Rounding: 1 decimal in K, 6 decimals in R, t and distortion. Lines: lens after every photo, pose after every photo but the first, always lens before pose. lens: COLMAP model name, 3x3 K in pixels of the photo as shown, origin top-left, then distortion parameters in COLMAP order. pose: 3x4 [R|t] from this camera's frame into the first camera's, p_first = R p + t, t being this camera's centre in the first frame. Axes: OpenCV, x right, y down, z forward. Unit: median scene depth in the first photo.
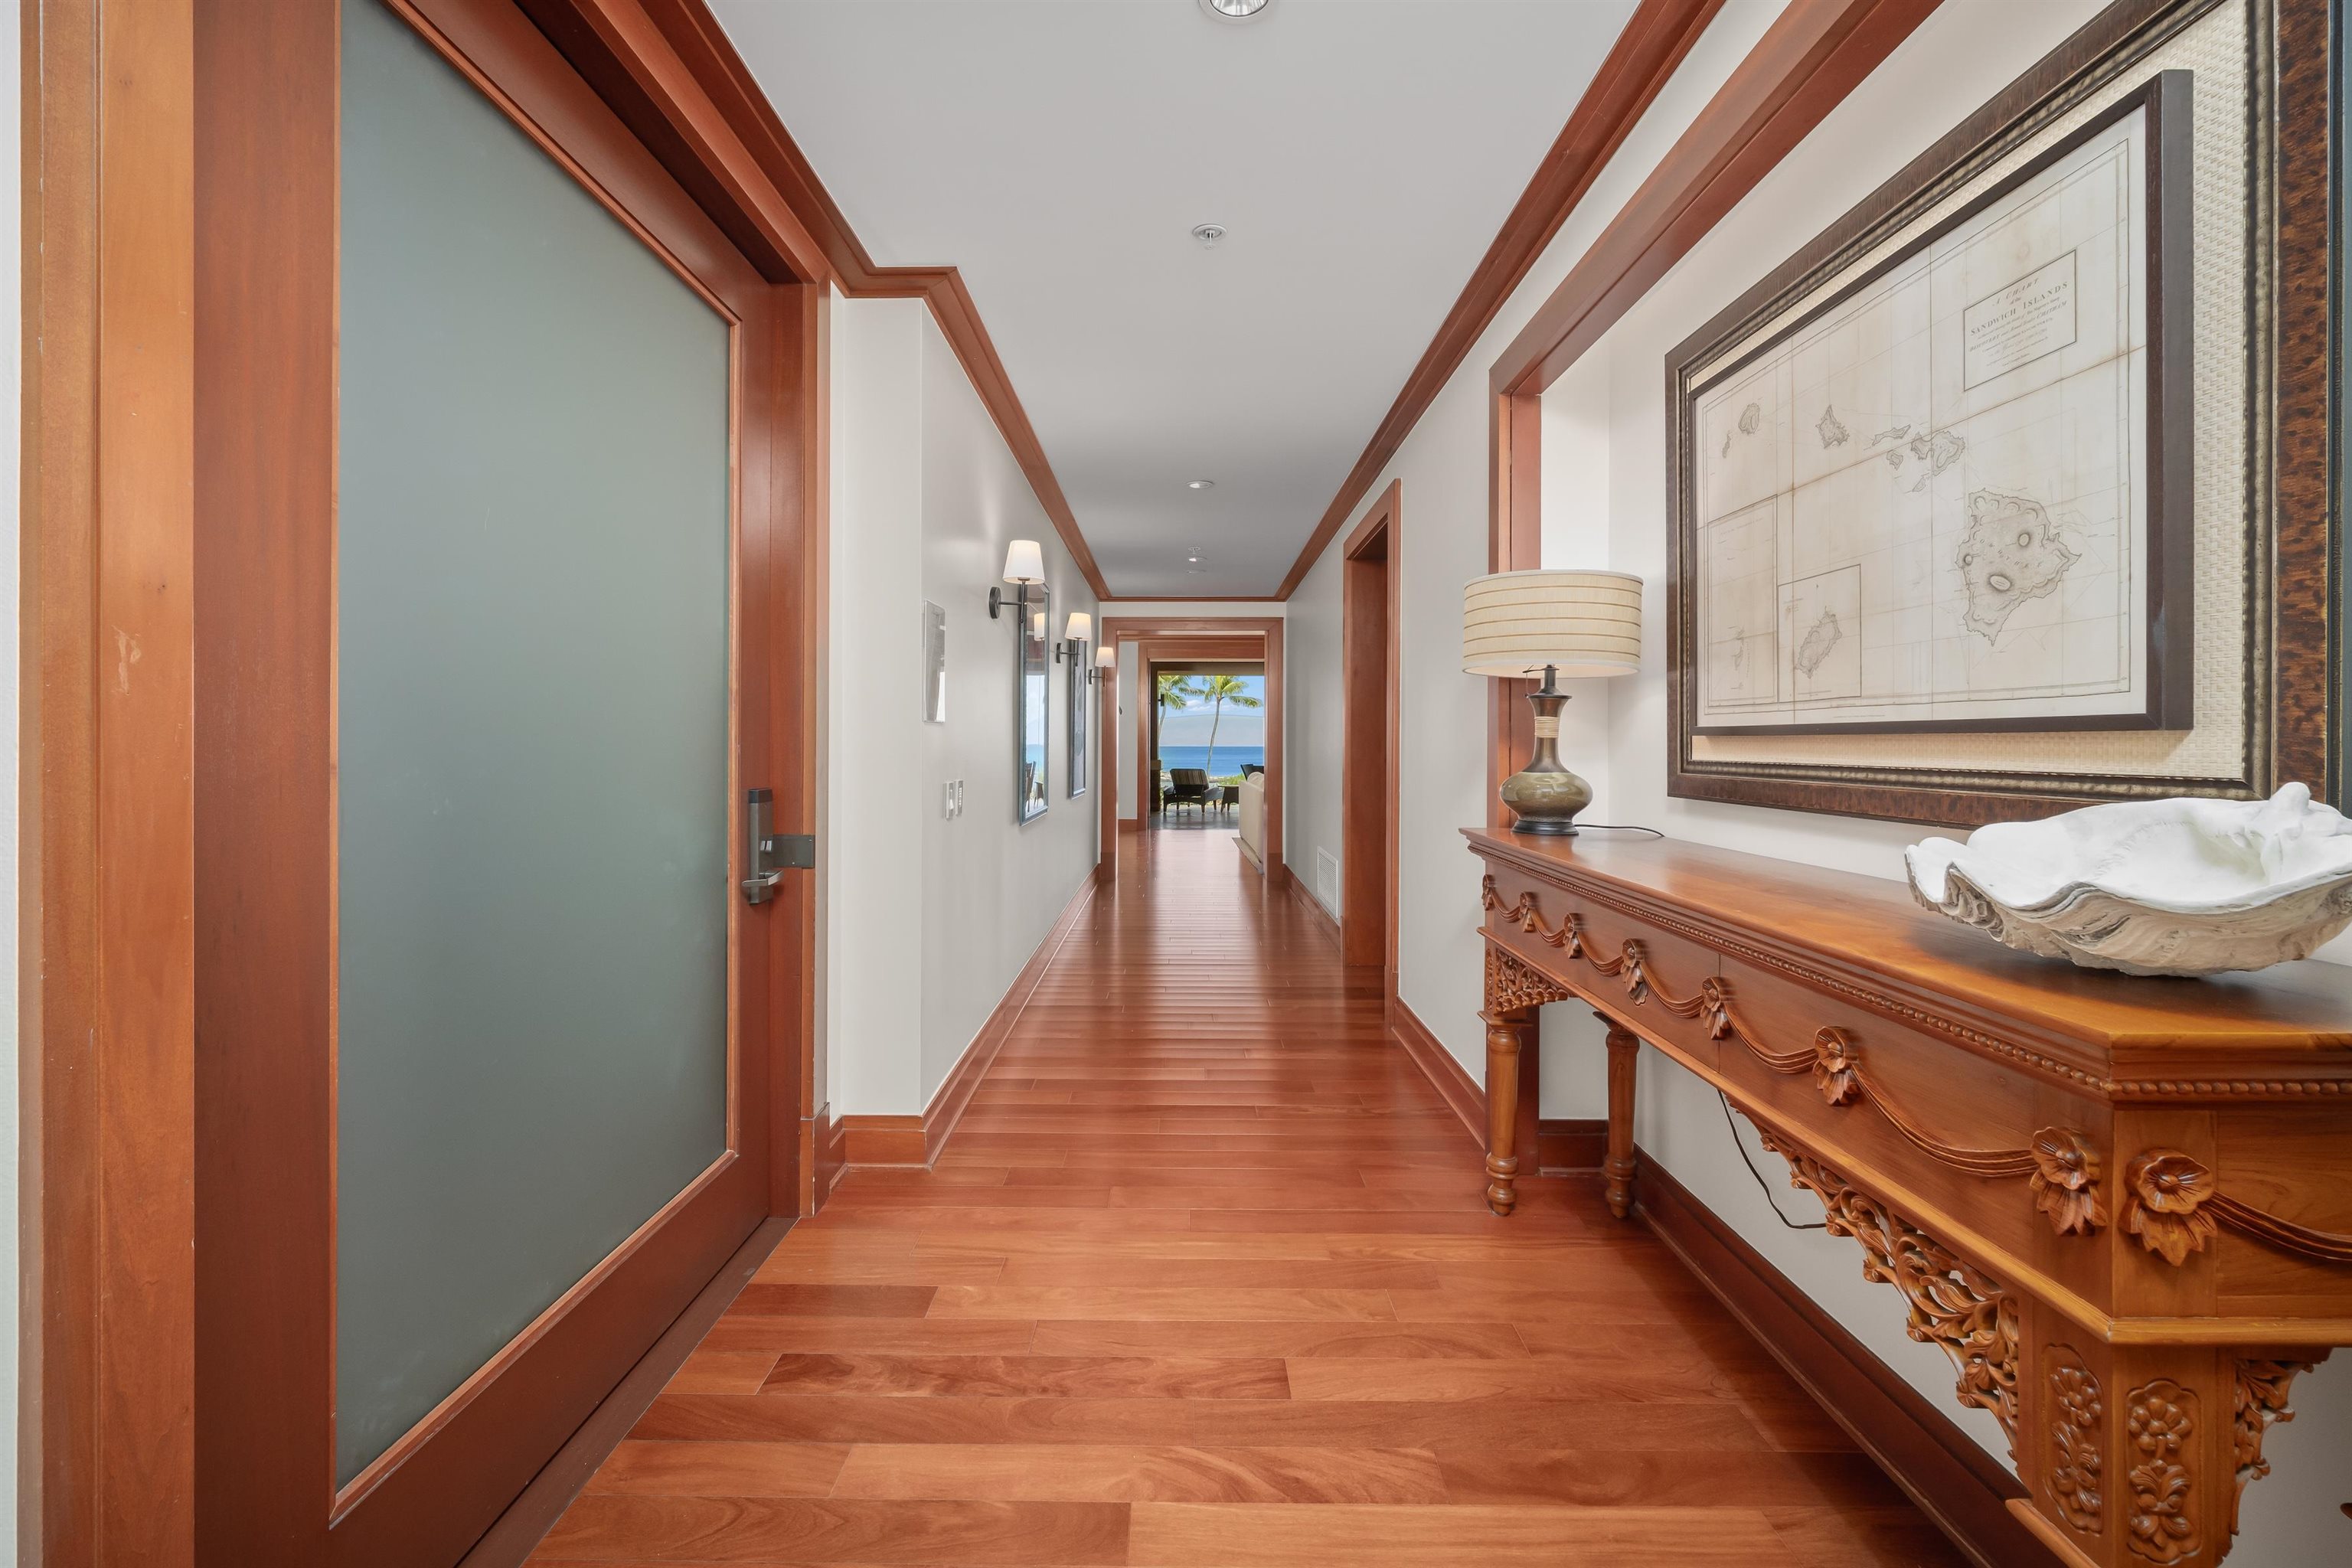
lens RADIAL K [[1055.6, 0, 1174.7], [0, 1055.6, 761.8], [0, 0, 1]] dist [0.000812, 0.000037]
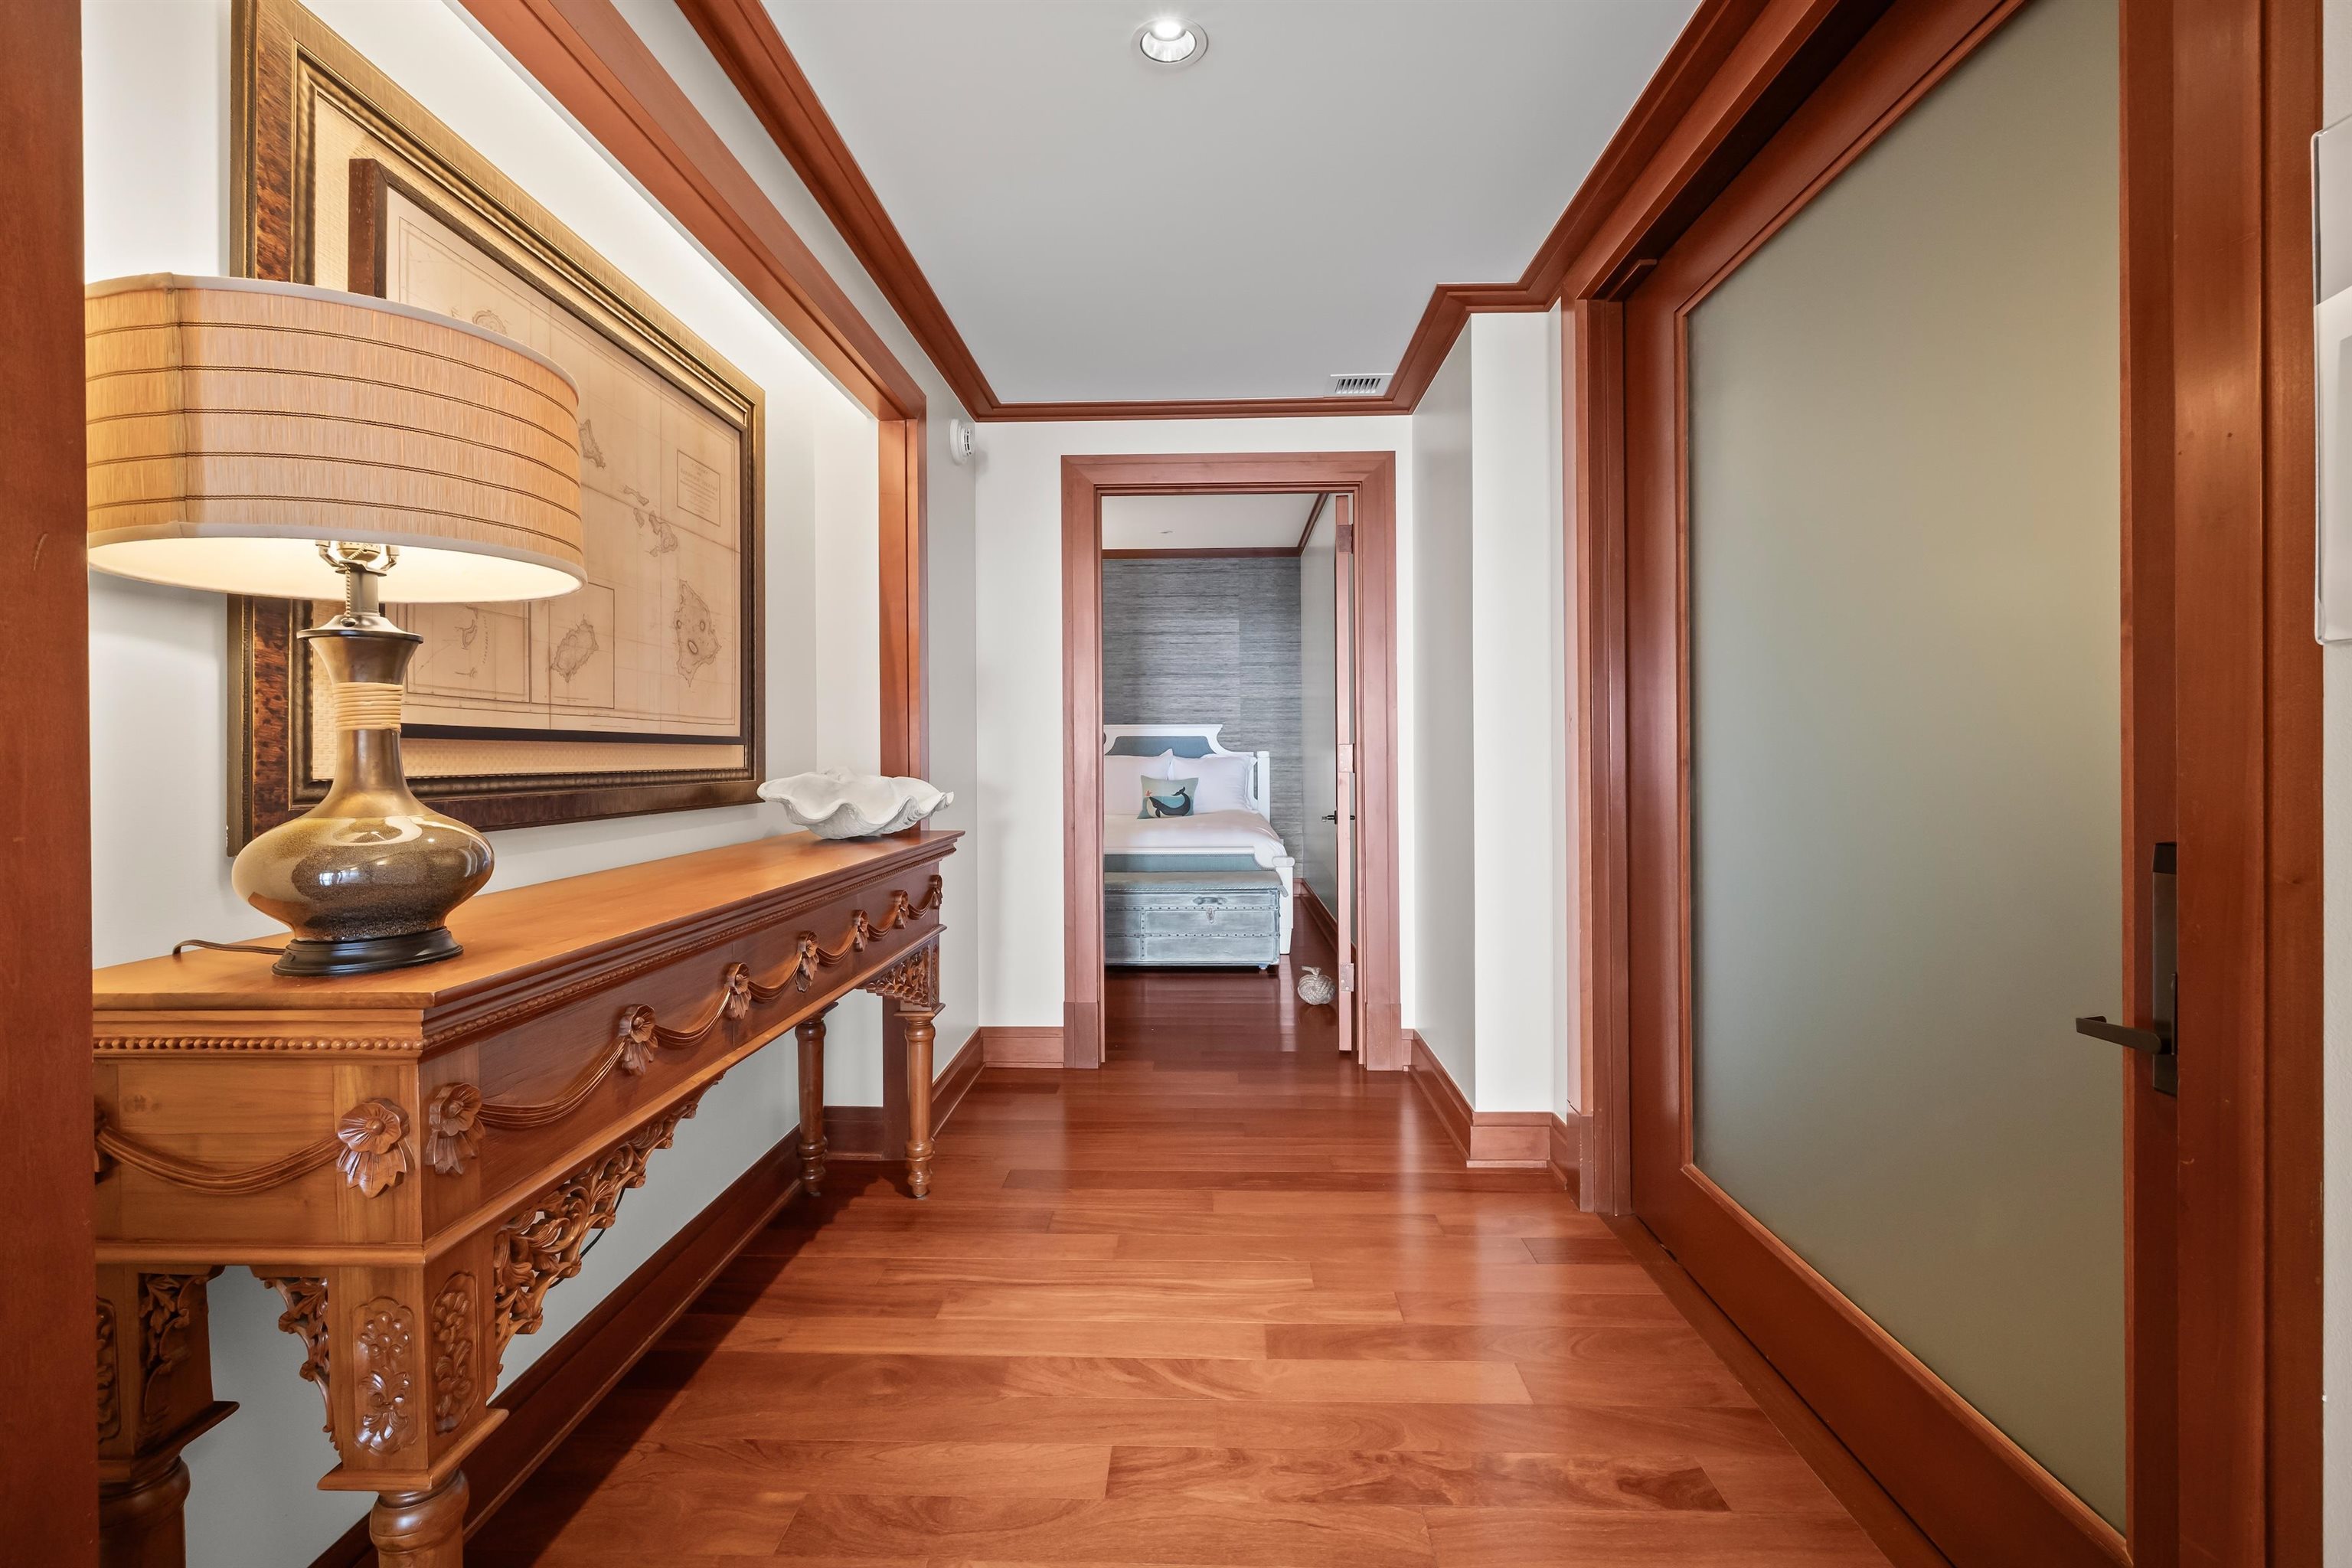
lens RADIAL K [[1055.6, 0, 1174.7], [0, 1055.6, 761.8], [0, 0, 1]] dist [0.000812, 0.000037]
pose [[-0.999717, 0.002548, 0.023644, 0.032098], [0.003135, 0.999687, 0.024831, -0.030177], [-0.023574, 0.024899, -0.999412, 1.989392]]
